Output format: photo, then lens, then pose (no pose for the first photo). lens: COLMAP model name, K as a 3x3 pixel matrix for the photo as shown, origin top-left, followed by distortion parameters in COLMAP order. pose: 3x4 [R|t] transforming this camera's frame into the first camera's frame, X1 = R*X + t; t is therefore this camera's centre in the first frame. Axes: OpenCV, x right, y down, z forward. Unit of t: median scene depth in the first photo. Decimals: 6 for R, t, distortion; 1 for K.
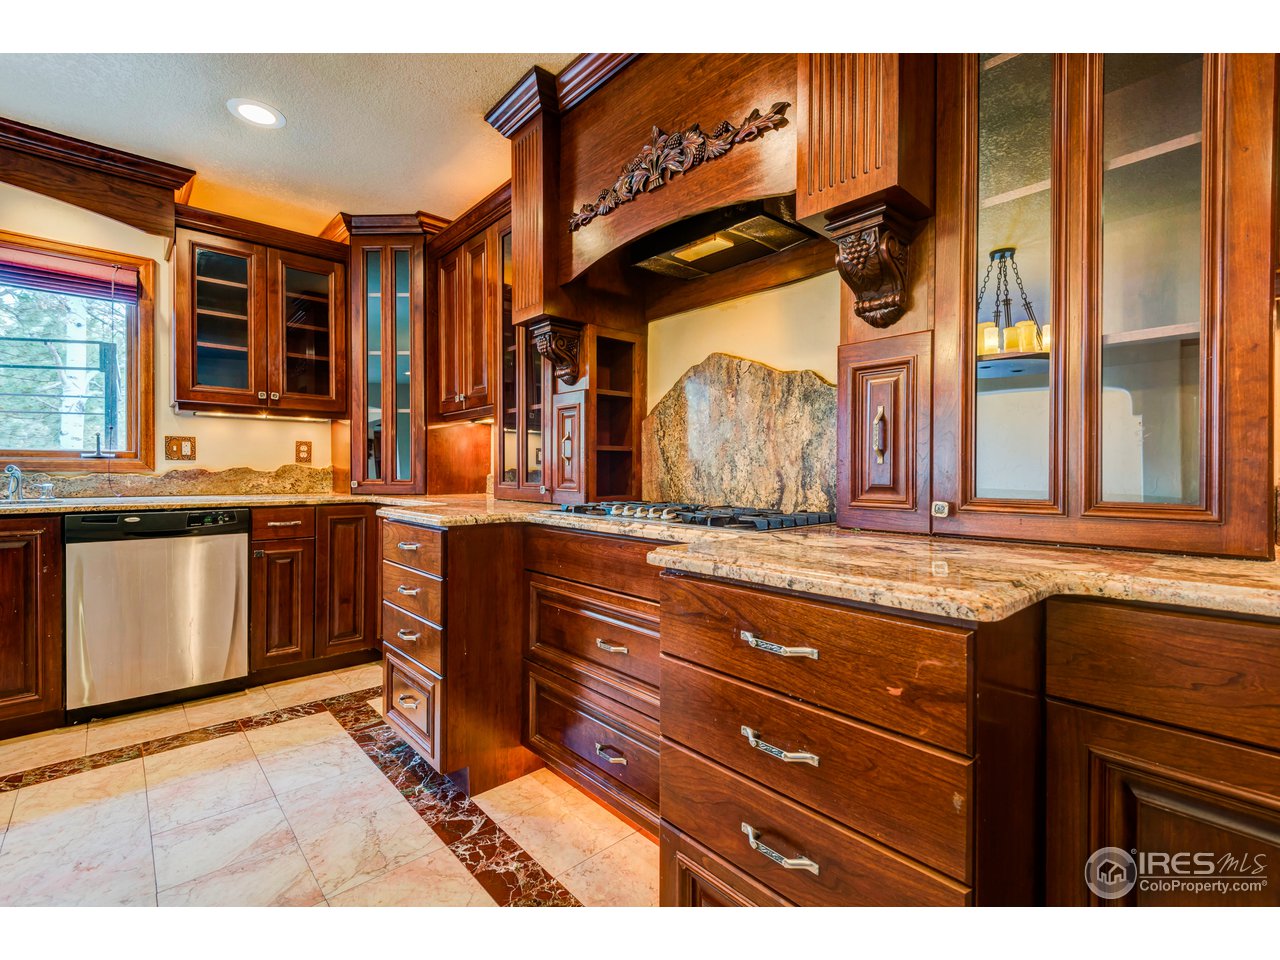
lens RADIAL K [[578.2, 0, 638.1], [0, 578.2, 475.5], [0, 0, 1]] dist [0.020362, -0.008016]
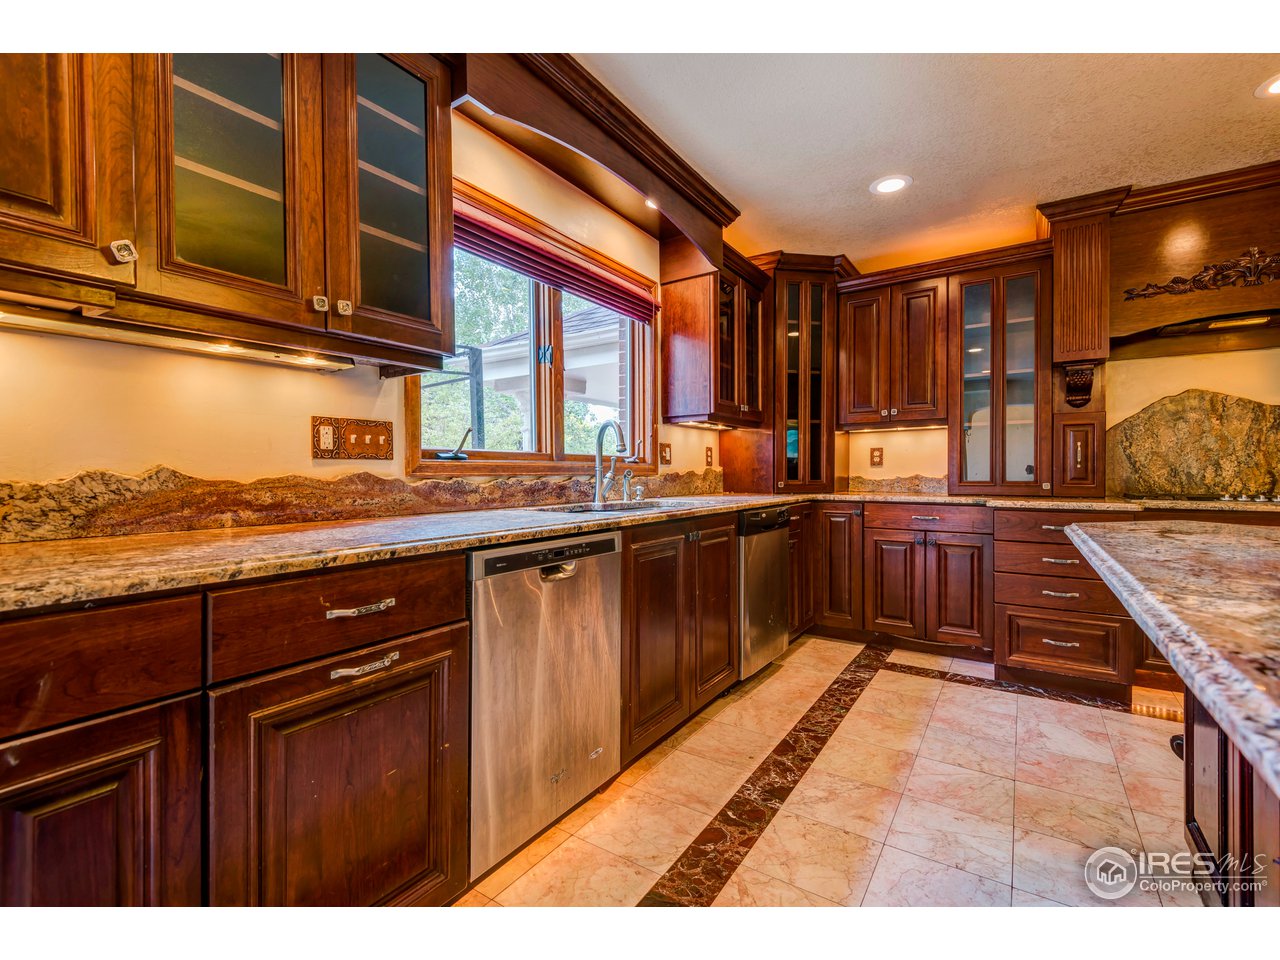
lens RADIAL K [[578.2, 0, 640.8], [0, 578.2, 476.5], [0, 0, 1]] dist [0.020362, -0.008016]
pose [[0.967879, -0.008585, 0.251268, -1.402884], [0.008810, 0.999961, 0.000229, -0.005370], [-0.251260, 0.001992, 0.967918, -0.058765]]
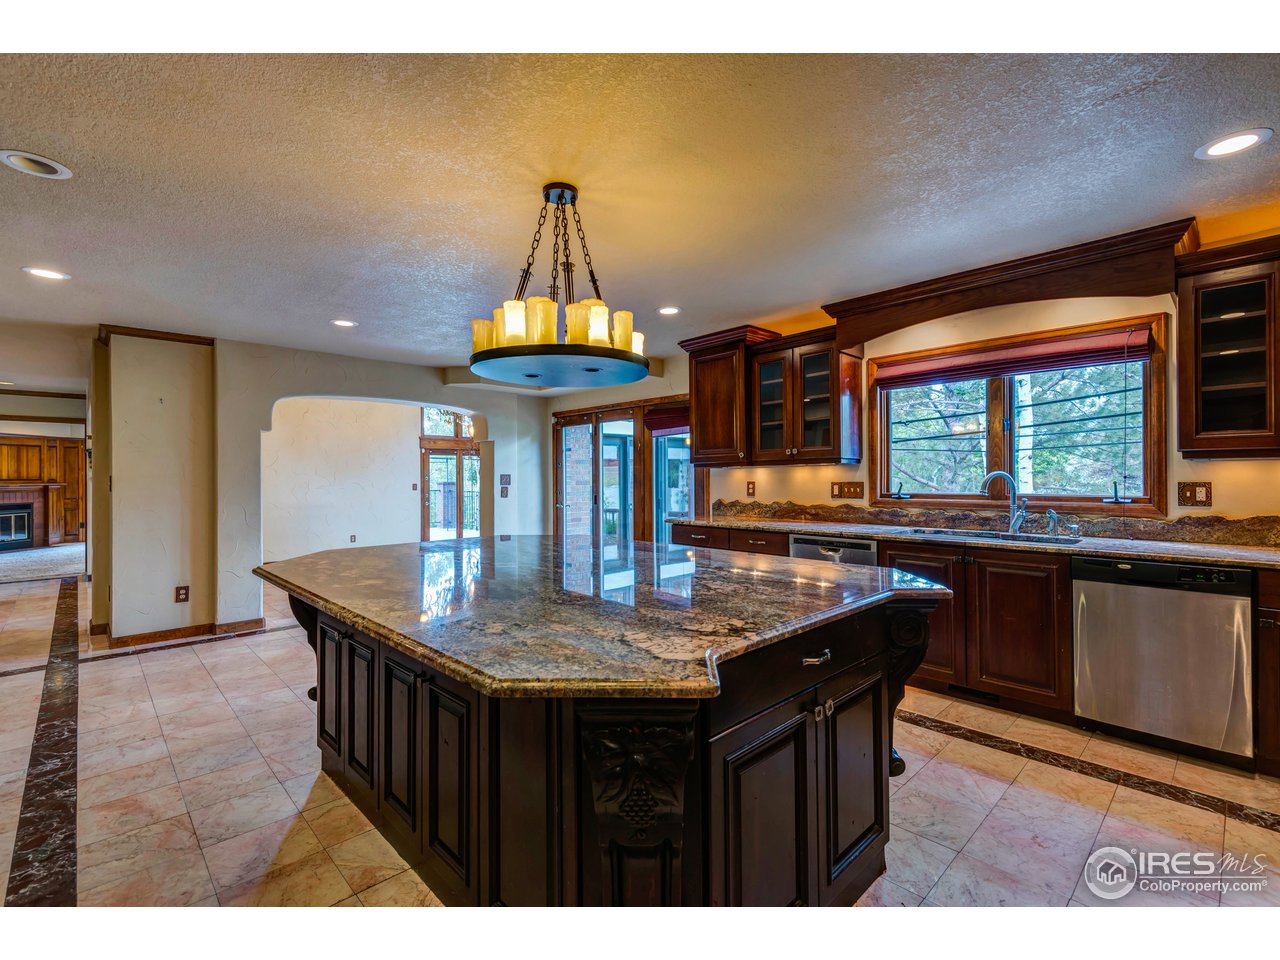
lens RADIAL K [[578.2, 0, 638.5], [0, 578.2, 476.0], [0, 0, 1]] dist [0.020362, -0.008016]
pose [[0.030155, -0.004328, -0.999536, 0.218607], [-0.000242, 0.999991, -0.004338, -0.092202], [0.999545, 0.000373, 0.030153, 0.044361]]
